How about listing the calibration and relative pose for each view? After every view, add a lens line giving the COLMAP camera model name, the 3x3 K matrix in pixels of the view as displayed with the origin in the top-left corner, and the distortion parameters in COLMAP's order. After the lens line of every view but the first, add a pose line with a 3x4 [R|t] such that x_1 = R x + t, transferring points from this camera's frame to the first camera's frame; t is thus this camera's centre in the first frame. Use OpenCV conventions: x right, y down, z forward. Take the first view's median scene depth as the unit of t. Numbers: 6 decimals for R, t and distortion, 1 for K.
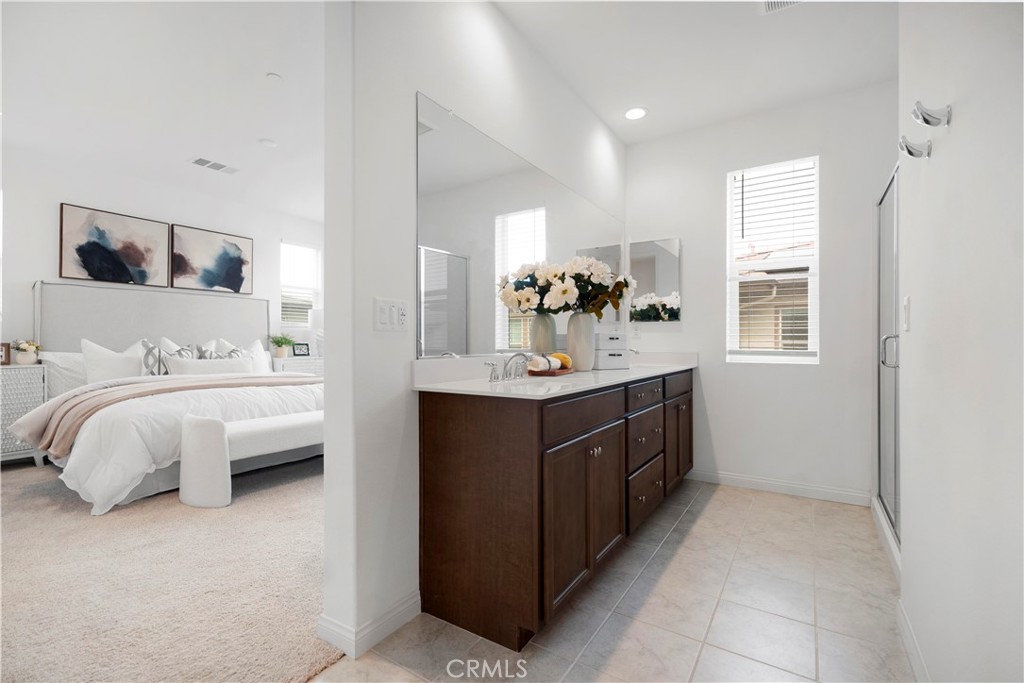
lens RADIAL K [[458.1, 0, 514.1], [0, 458.1, 343.4], [0, 0, 1]] dist [0.009363, -0.003736]
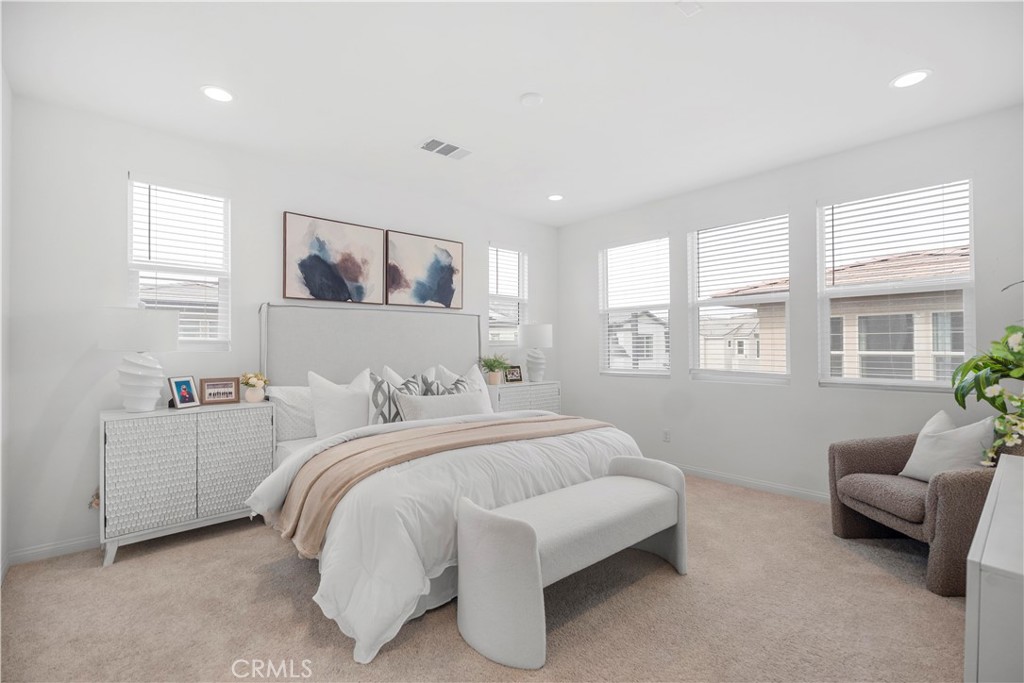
lens RADIAL K [[458.1, 0, 507.8], [0, 458.1, 342.5], [0, 0, 1]] dist [0.009363, -0.003736]
pose [[0.964341, -0.009486, -0.264494, -0.344698], [0.007319, 0.999931, -0.009178, -0.047490], [0.264563, 0.006915, 0.964344, 0.274905]]
